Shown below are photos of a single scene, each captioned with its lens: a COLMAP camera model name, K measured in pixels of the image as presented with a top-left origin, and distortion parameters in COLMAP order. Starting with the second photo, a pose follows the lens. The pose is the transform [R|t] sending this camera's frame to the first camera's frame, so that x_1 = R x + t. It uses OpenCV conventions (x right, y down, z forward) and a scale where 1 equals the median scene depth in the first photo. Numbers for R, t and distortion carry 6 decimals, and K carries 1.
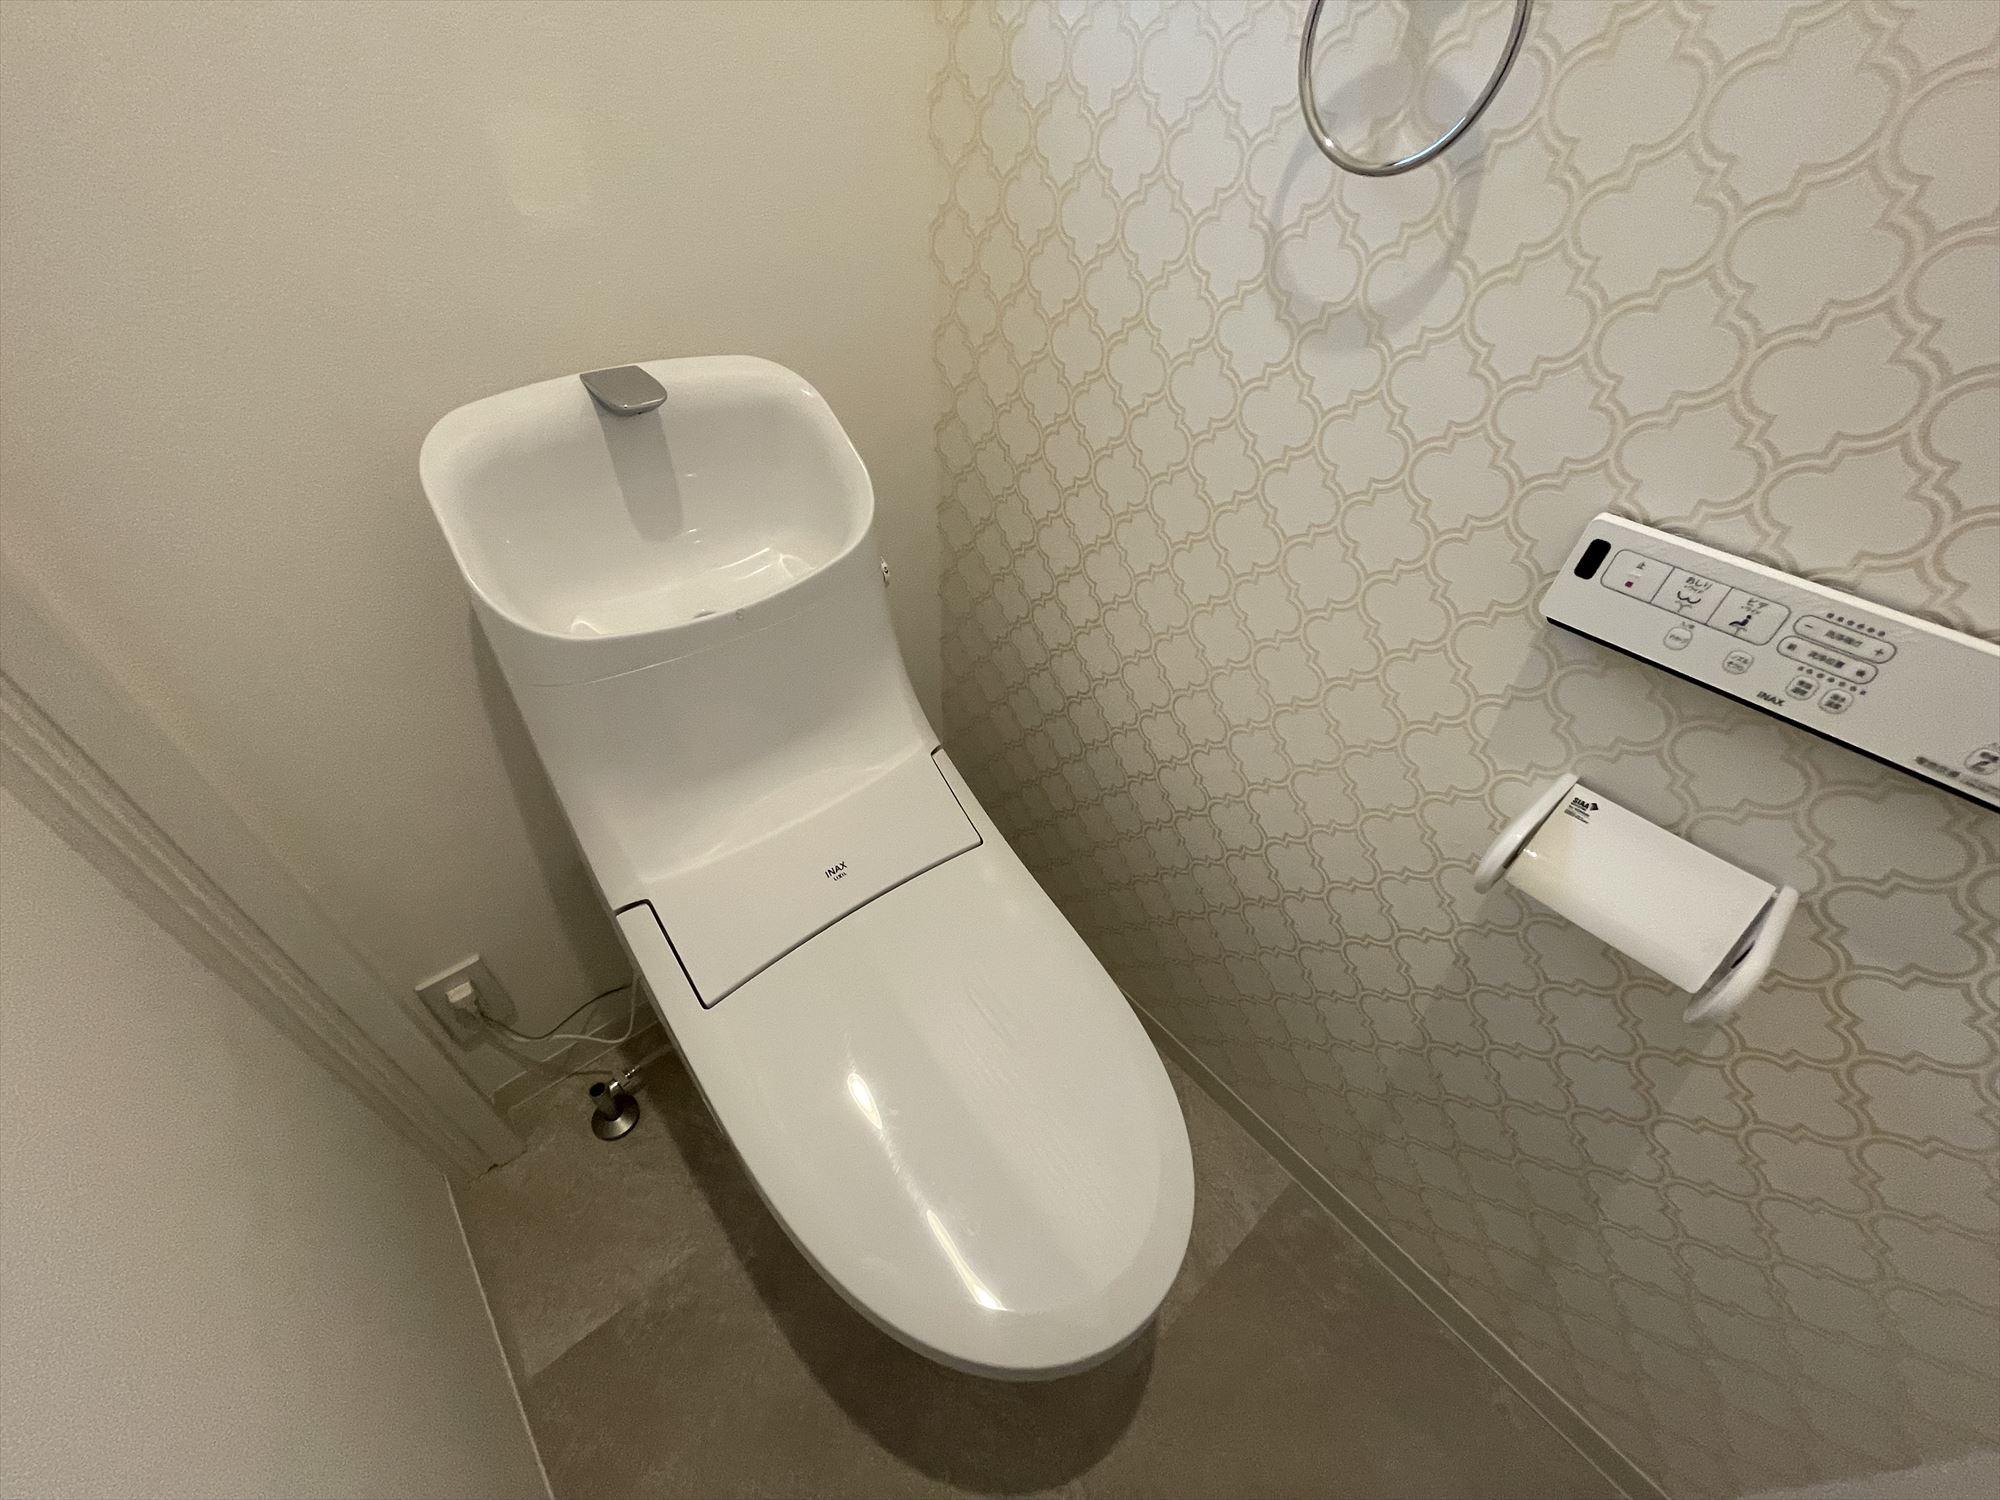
lens RADIAL K [[807.0, 0, 1001.0], [0, 807.0, 748.1], [0, 0, 1]] dist [-0.004417, 0.001206]
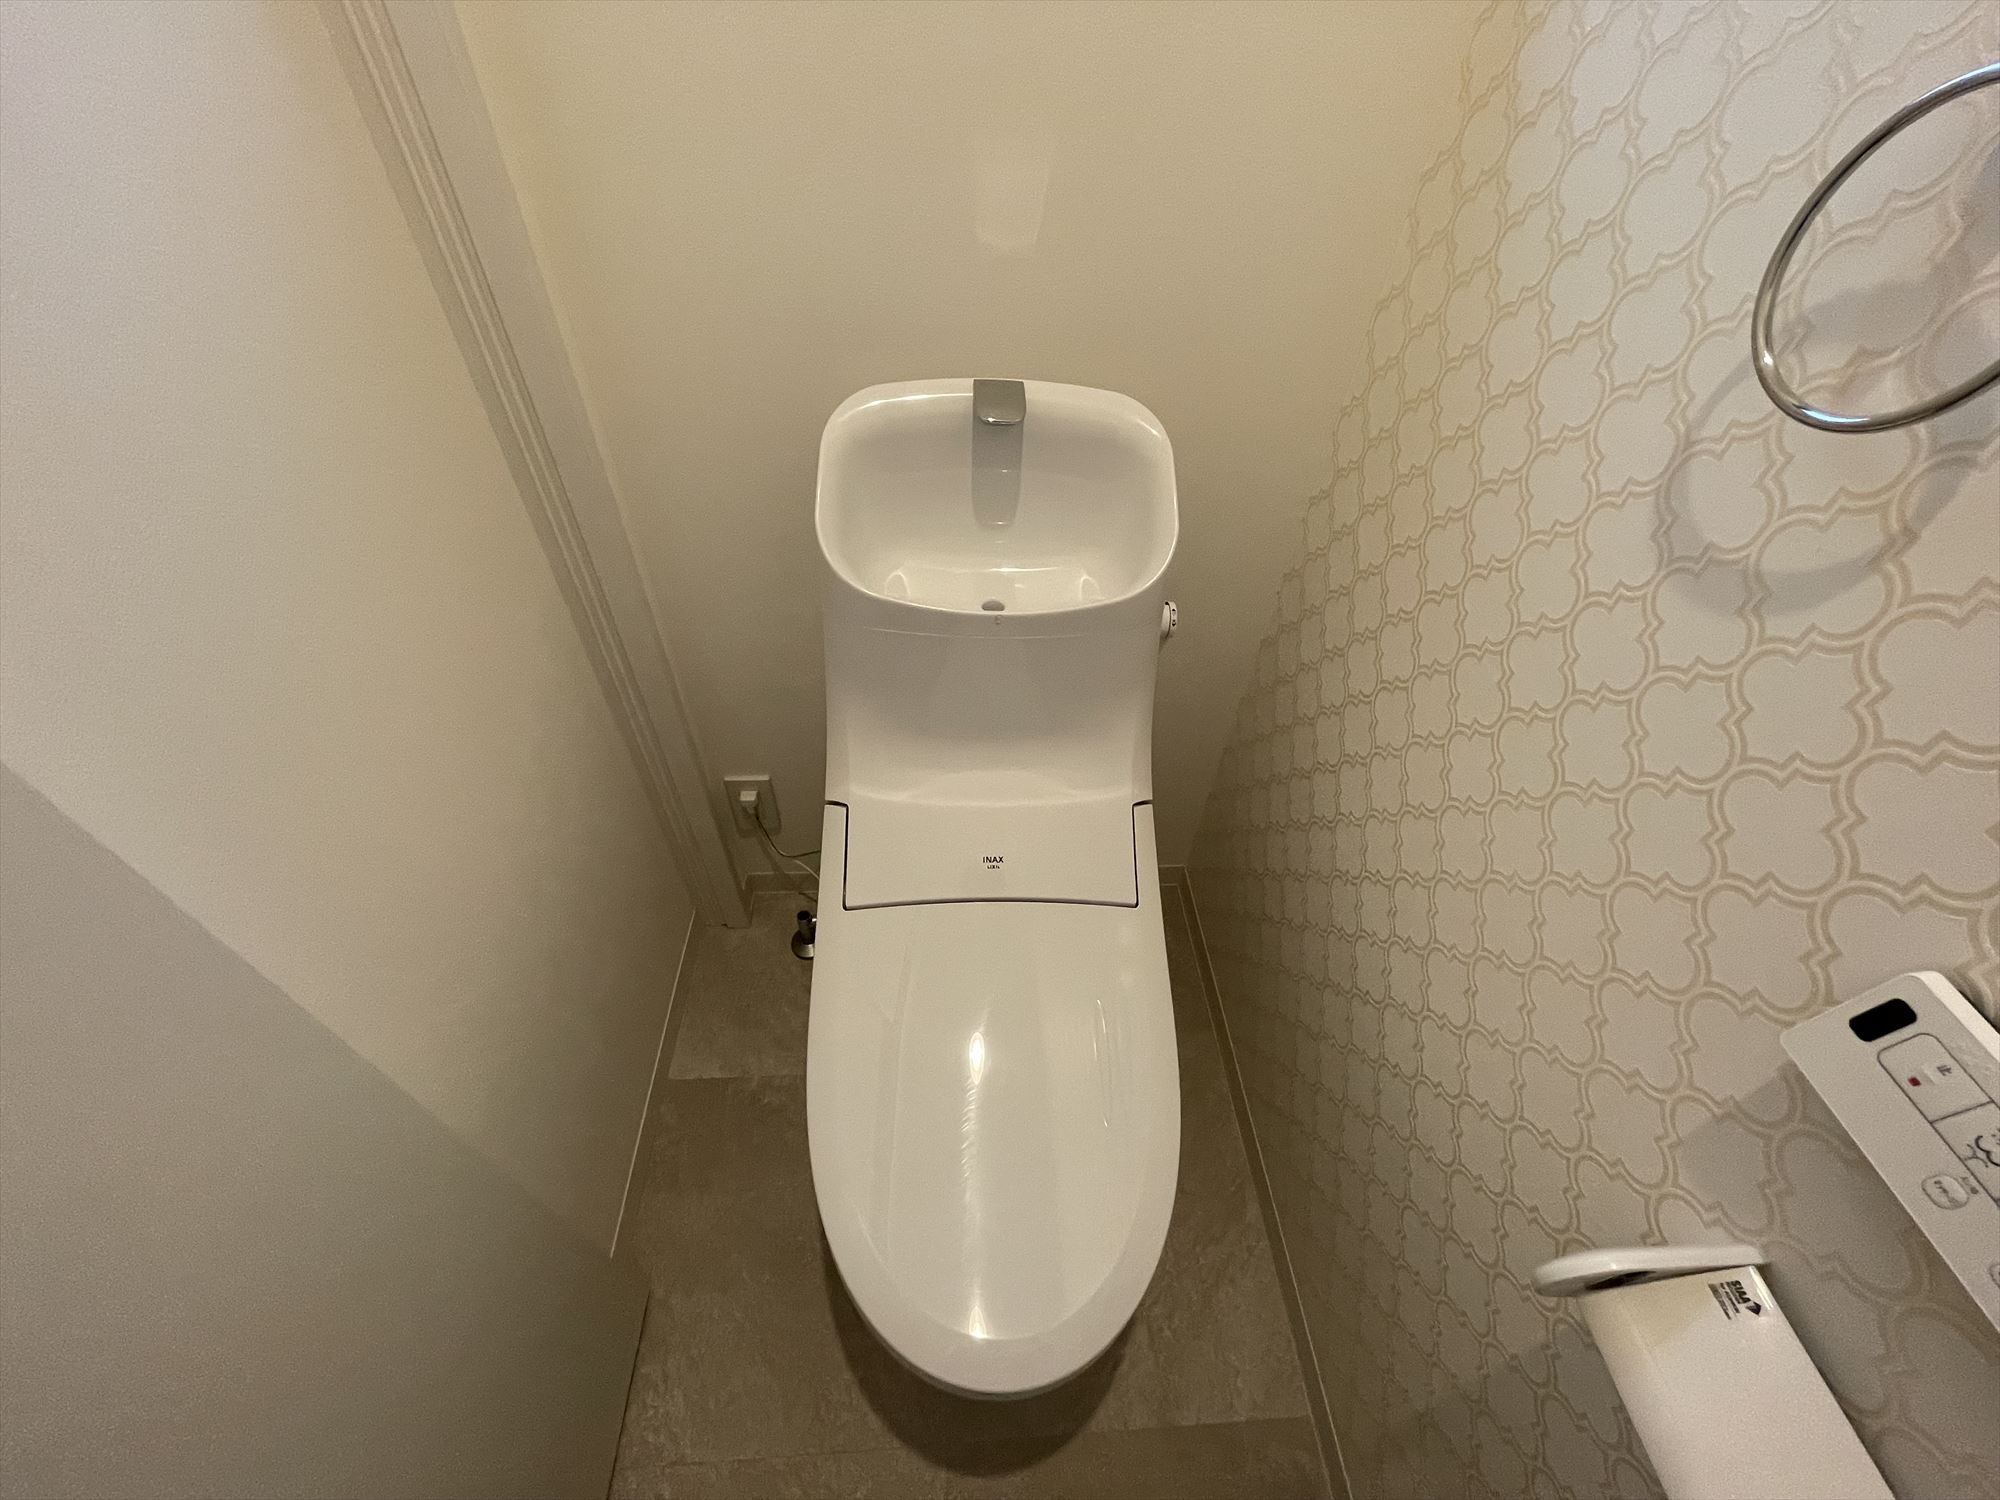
lens RADIAL K [[807.0, 0, 1001.0], [0, 807.0, 748.1], [0, 0, 1]] dist [-0.004417, 0.001206]
pose [[0.794975, 0.438540, -0.419163, 0.260799], [-0.422874, 0.896013, 0.135420, -0.182700], [0.434963, 0.069598, 0.897755, 0.009603]]
